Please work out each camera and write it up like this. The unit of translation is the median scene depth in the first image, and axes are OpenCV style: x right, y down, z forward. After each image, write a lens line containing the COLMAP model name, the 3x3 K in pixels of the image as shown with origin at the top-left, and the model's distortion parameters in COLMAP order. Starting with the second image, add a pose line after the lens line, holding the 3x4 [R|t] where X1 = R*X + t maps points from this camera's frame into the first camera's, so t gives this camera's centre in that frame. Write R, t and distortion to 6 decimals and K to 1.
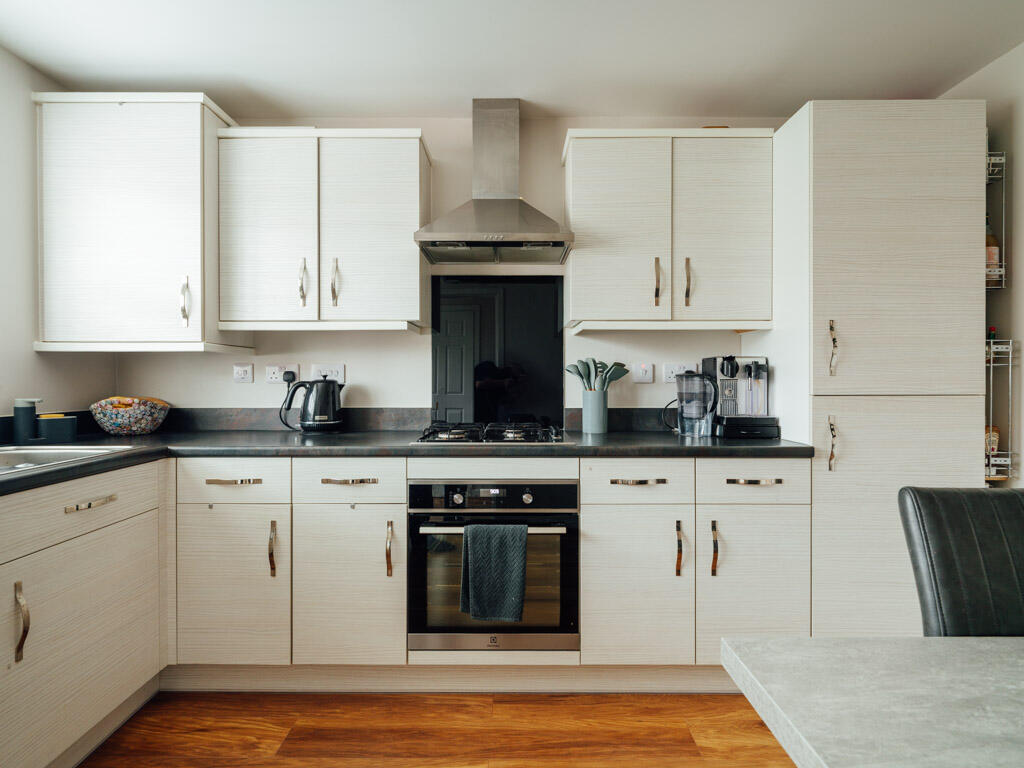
lens RADIAL K [[561.7, 0, 518.8], [0, 561.7, 381.6], [0, 0, 1]] dist [-0.000420, -0.001034]
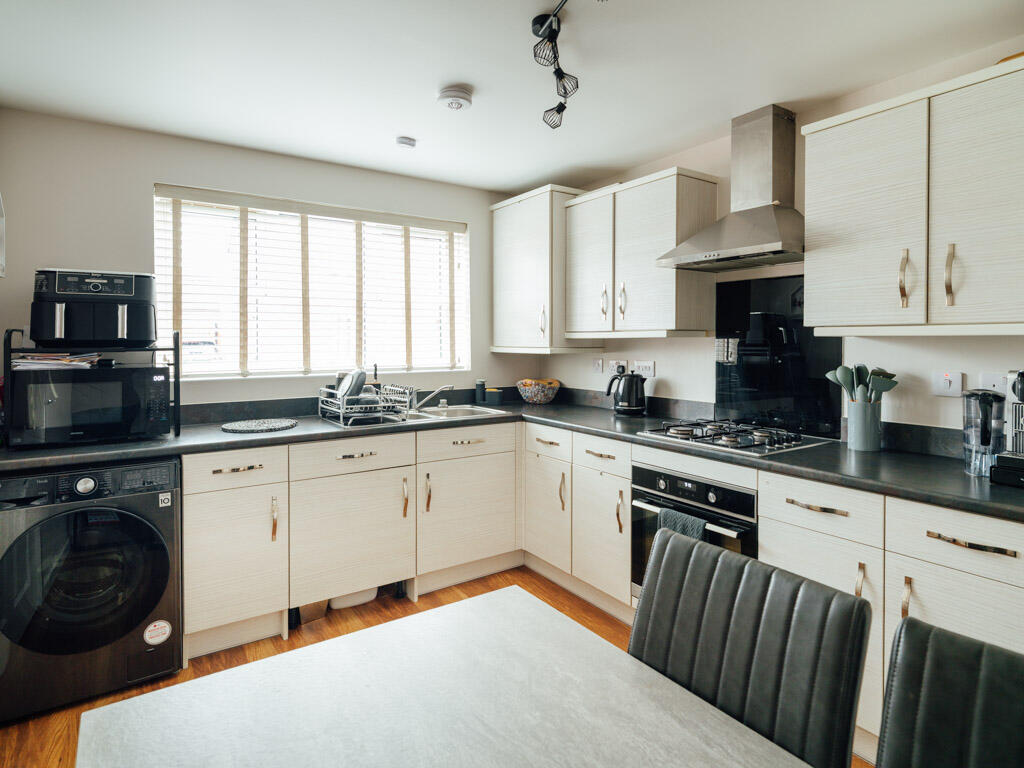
lens RADIAL K [[568.0, 0, 510.9], [0, 568.0, 348.0], [0, 0, 1]] dist [-0.003263, -0.000945]
pose [[0.557066, 0.012230, -0.830378, 0.619202], [-0.005726, 0.999924, 0.010886, -0.081030], [0.830449, -0.001310, 0.557093, 0.051042]]
